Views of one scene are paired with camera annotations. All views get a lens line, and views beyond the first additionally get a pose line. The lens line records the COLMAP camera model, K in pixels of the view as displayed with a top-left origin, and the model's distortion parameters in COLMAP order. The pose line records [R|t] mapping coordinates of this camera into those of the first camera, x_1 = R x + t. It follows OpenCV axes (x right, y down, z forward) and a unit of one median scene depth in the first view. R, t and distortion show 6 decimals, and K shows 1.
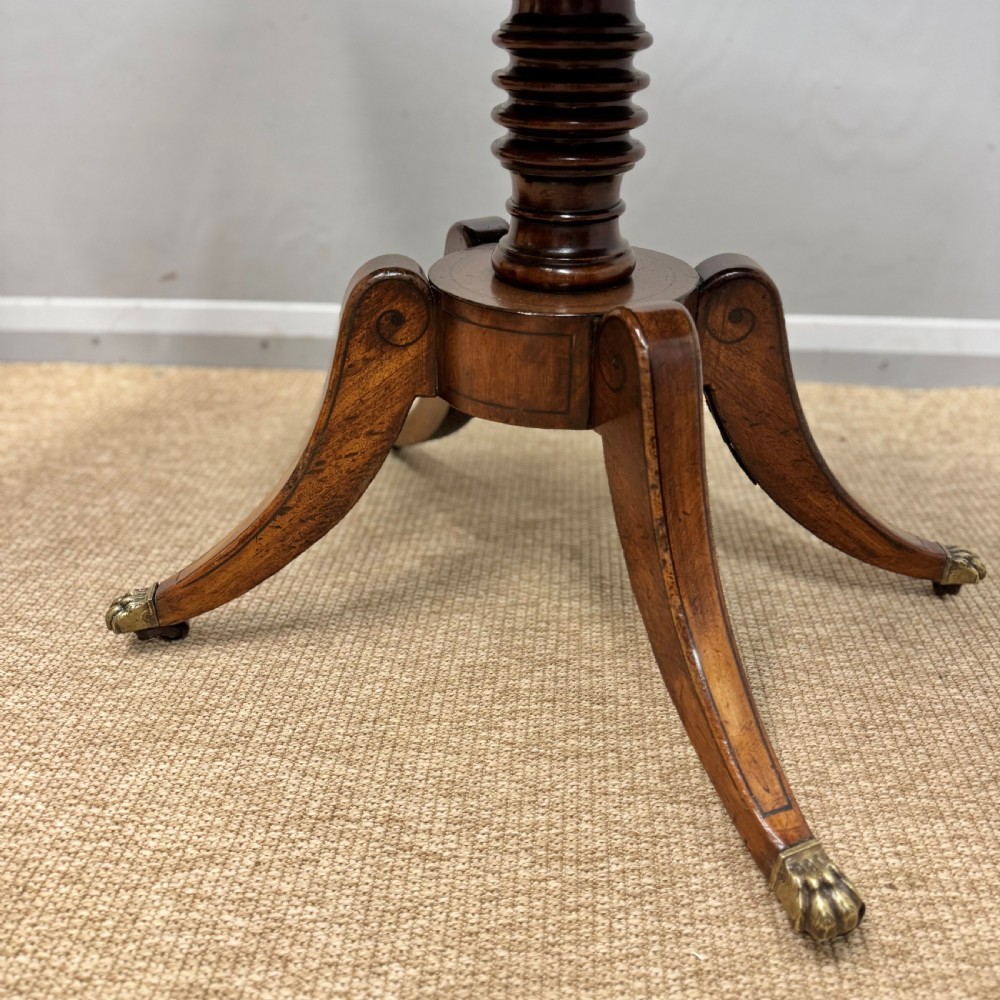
lens RADIAL K [[969.9, 0, 495.8], [0, 969.9, 499.7], [0, 0, 1]] dist [-0.011986, 0.000000]
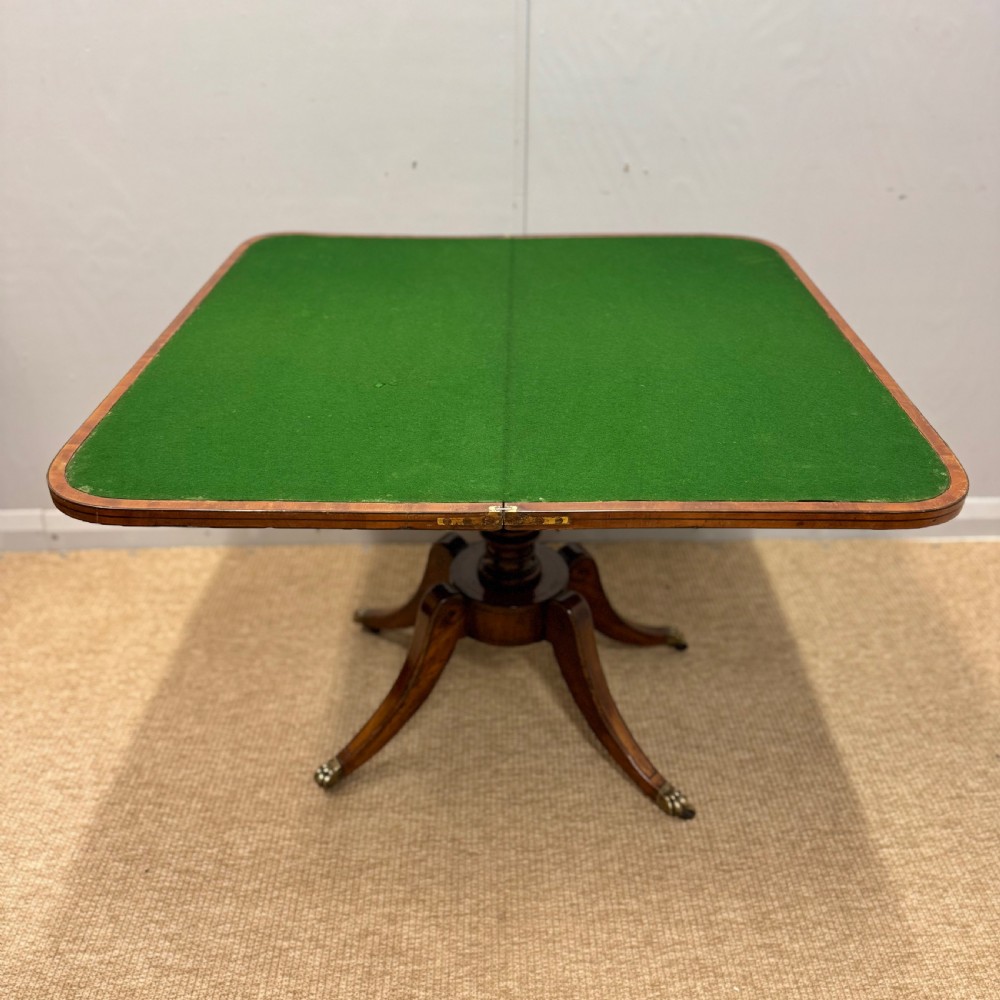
lens RADIAL K [[969.9, 0, 504.9], [0, 969.9, 498.1], [0, 0, 1]] dist [-0.011986, 0.000000]
pose [[0.994938, -0.049441, 0.087484, -0.130626], [0.045287, 0.997779, 0.048850, -0.522151], [-0.089705, -0.044641, 0.994967, -1.130091]]
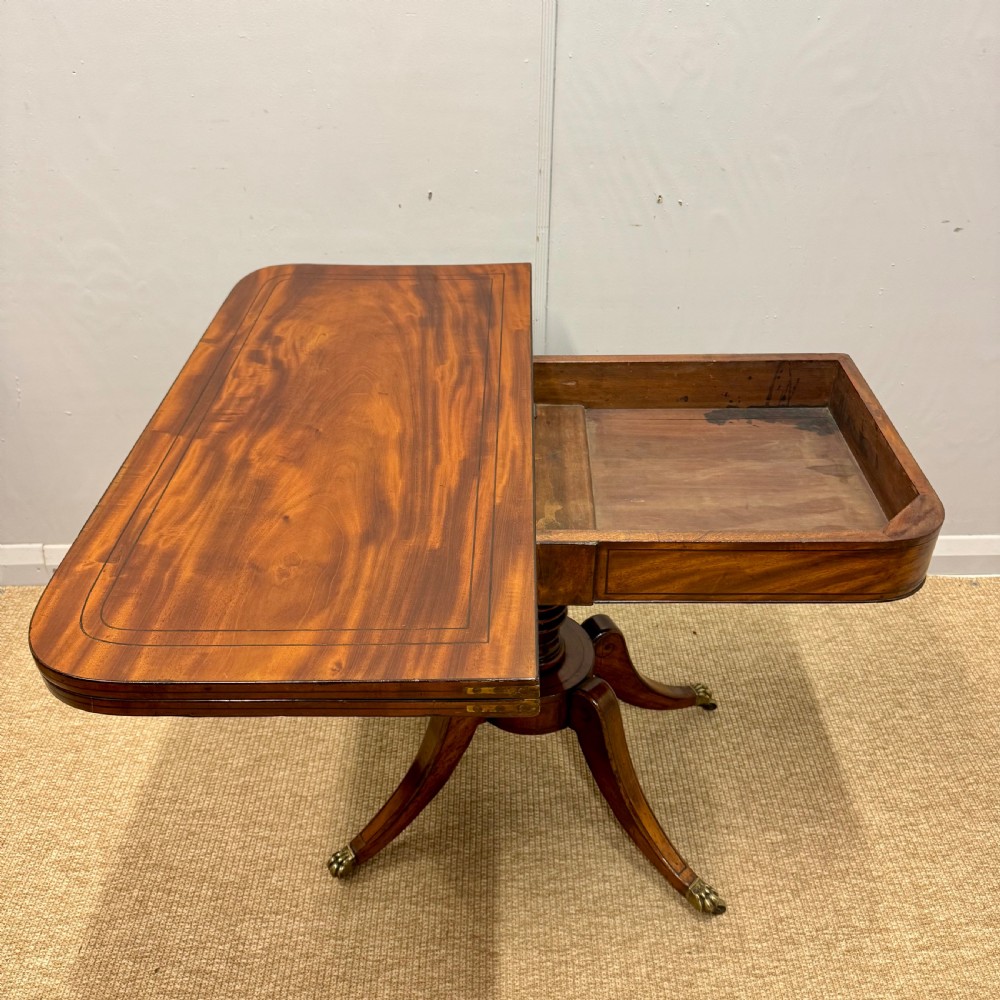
lens RADIAL K [[974.6, 0, 500.5], [0, 974.6, 492.4], [0, 0, 1]] dist [-0.011319, 0.000000]
pose [[0.996059, -0.050744, 0.072749, -0.139144], [0.042228, 0.992565, 0.114157, -0.824087], [-0.078001, -0.110635, 0.990796, -0.979469]]
